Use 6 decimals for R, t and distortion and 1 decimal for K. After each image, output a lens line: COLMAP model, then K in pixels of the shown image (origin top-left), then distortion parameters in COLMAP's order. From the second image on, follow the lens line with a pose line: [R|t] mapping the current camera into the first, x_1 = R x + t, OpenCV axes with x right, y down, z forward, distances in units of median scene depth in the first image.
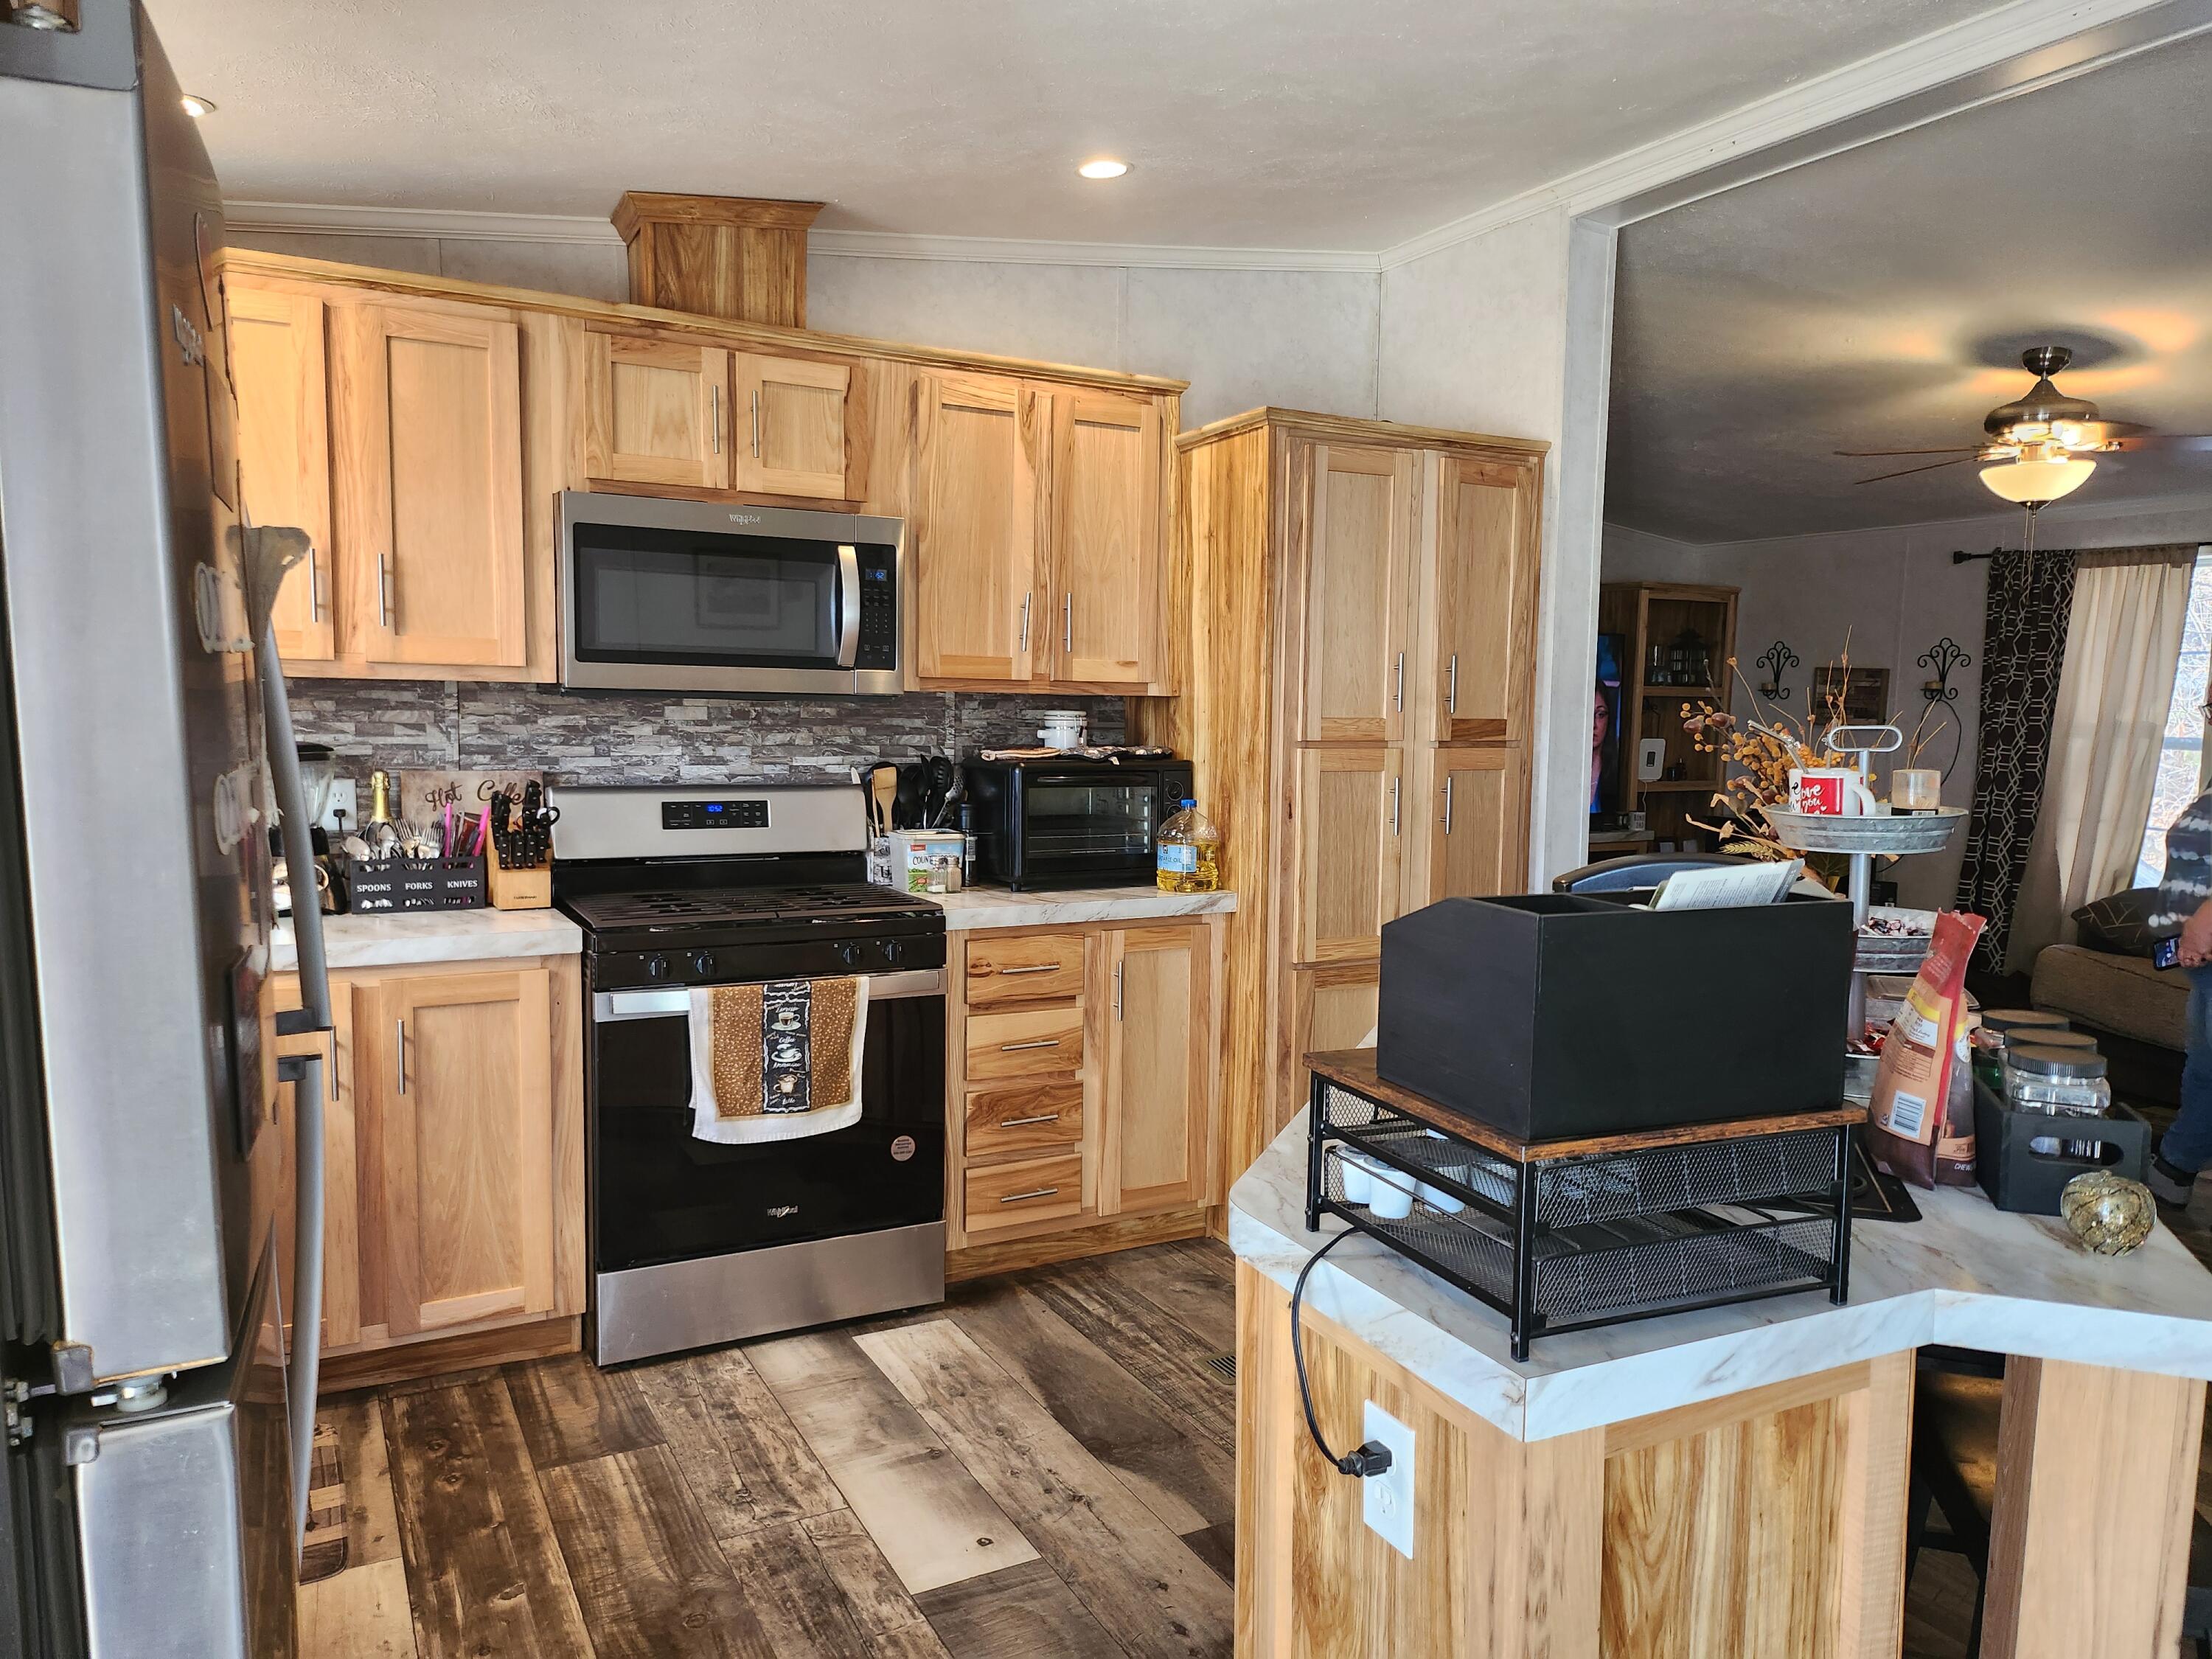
lens RADIAL K [[1552.8, 0, 1146.2], [0, 1552.8, 841.4], [0, 0, 1]] dist [0.058319, -0.052164]
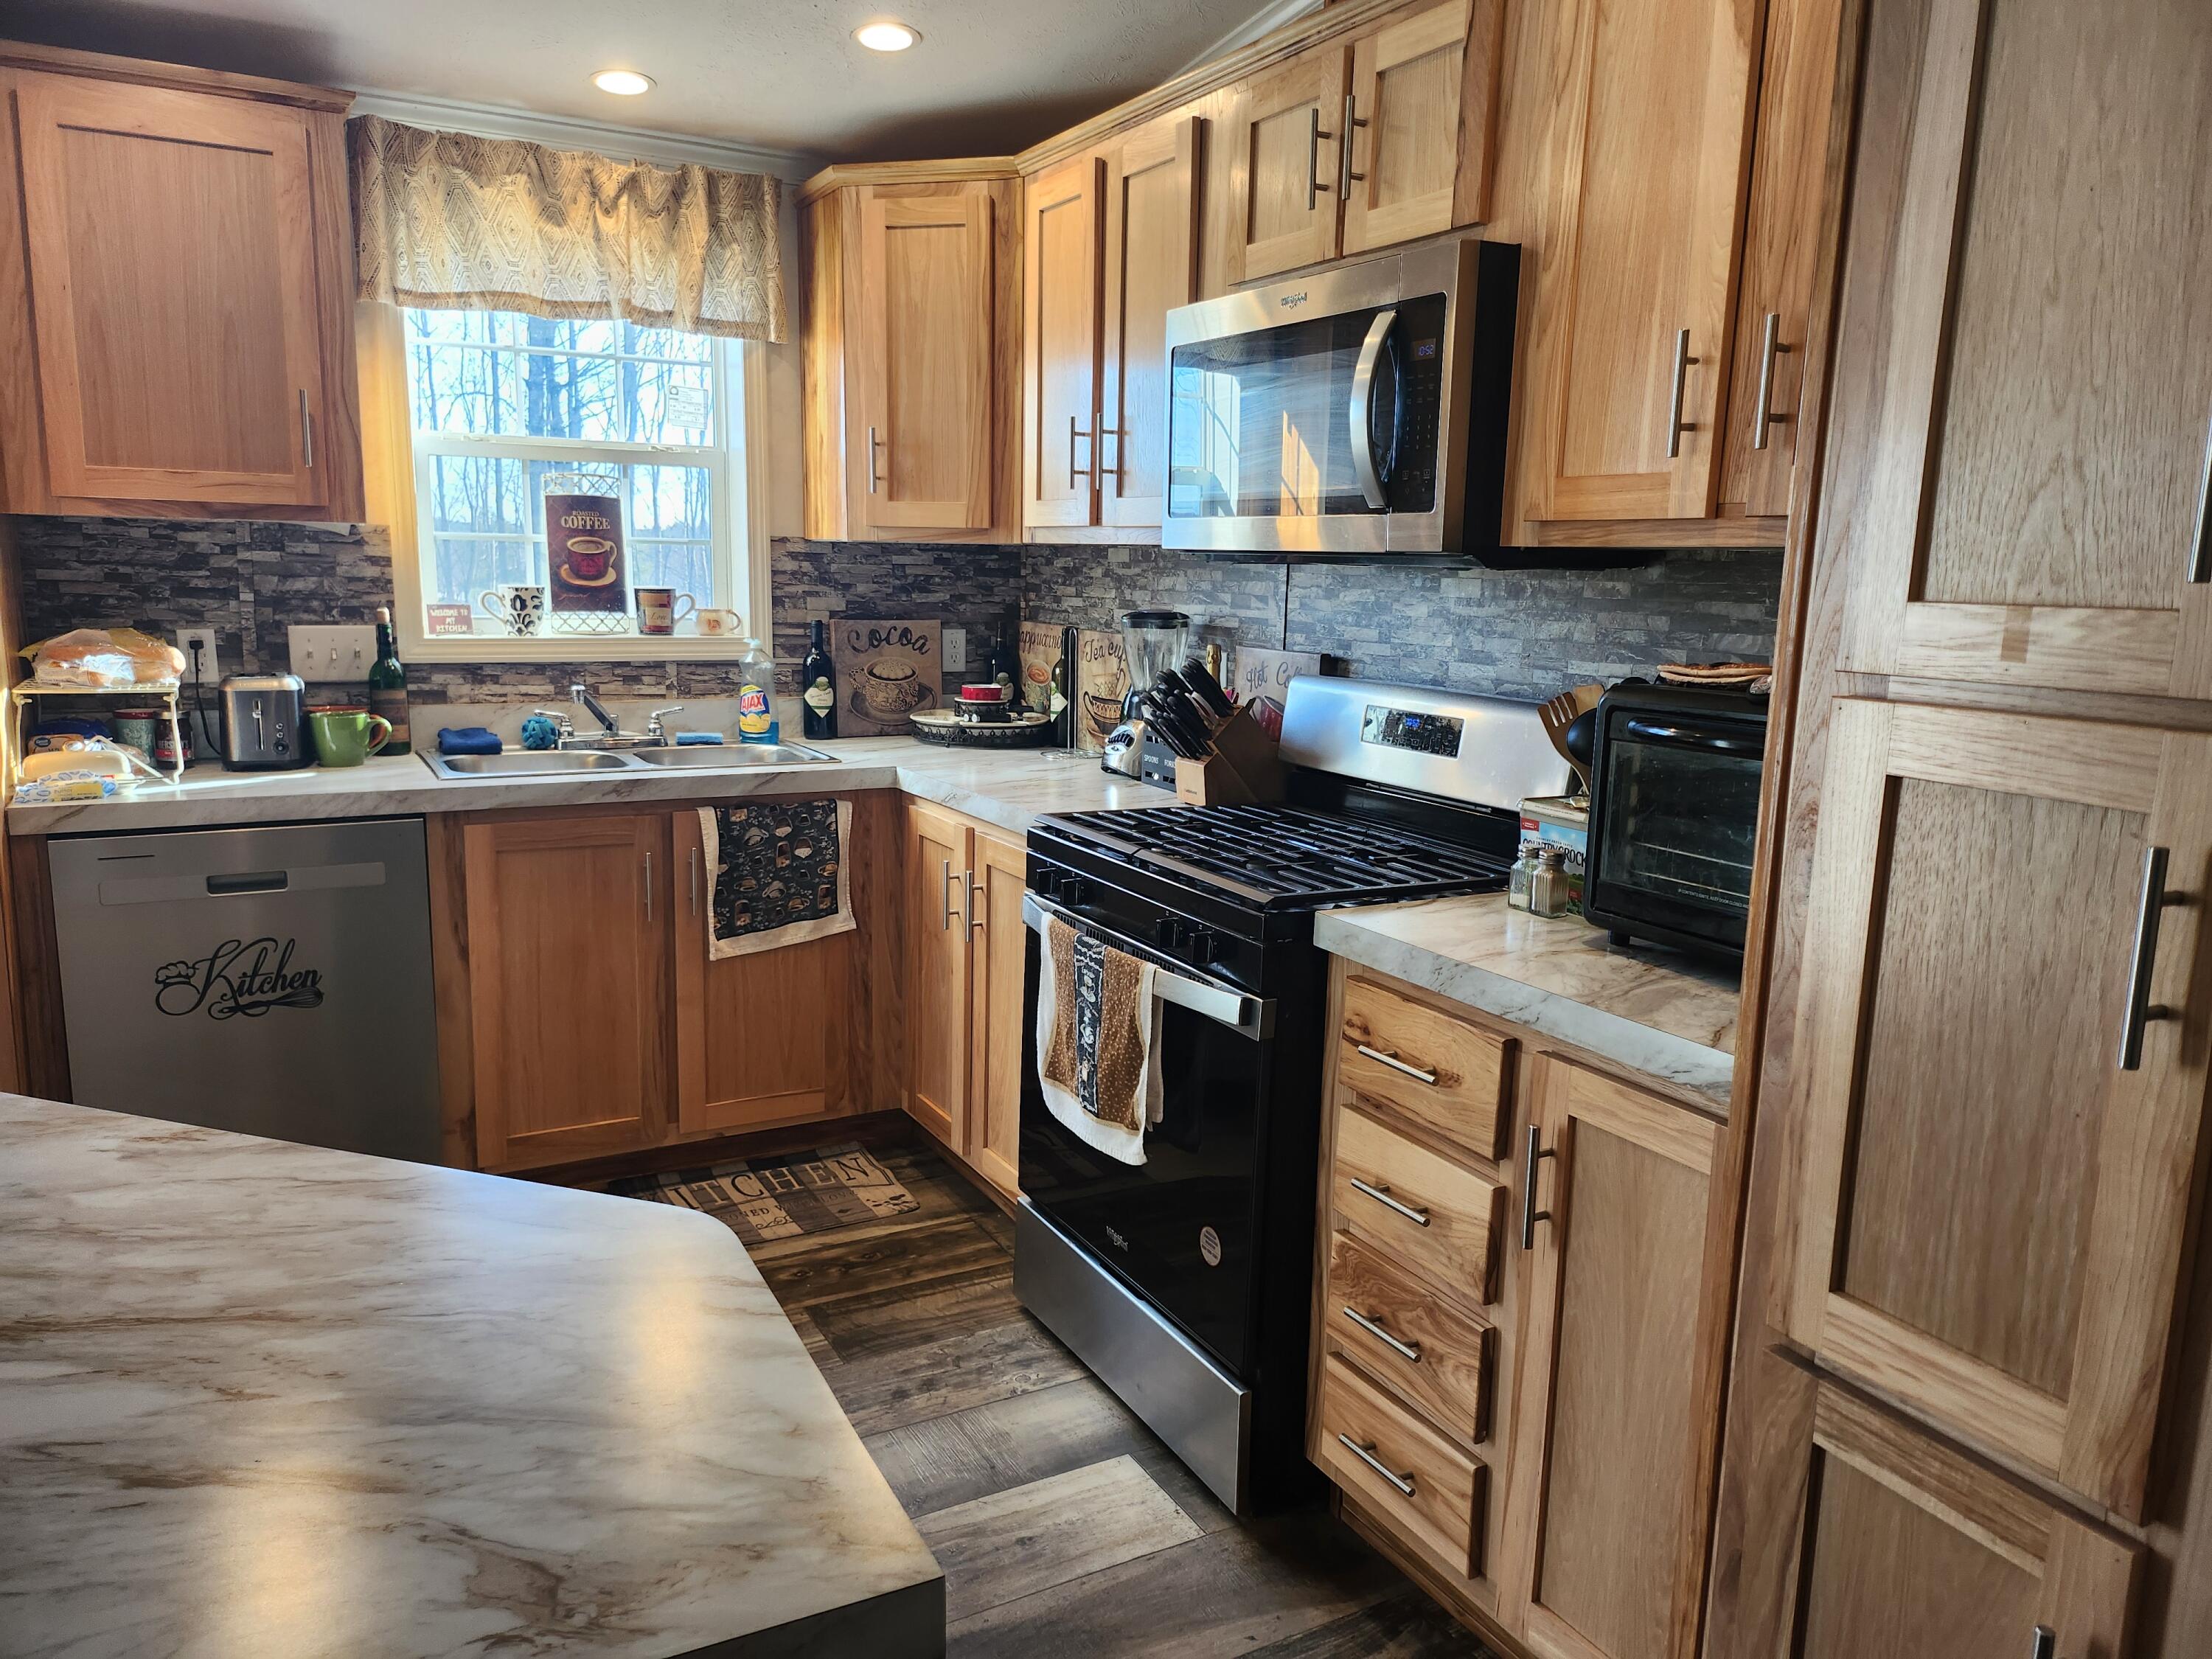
lens RADIAL K [[1552.8, 0, 1095.5], [0, 1552.8, 828.2], [0, 0, 1]] dist [0.058319, -0.052164]
pose [[-0.003961, 0.153417, -0.988154, 0.576268], [-0.115162, 0.981517, 0.152848, -0.087275], [0.993339, 0.114403, 0.013780, 1.139040]]
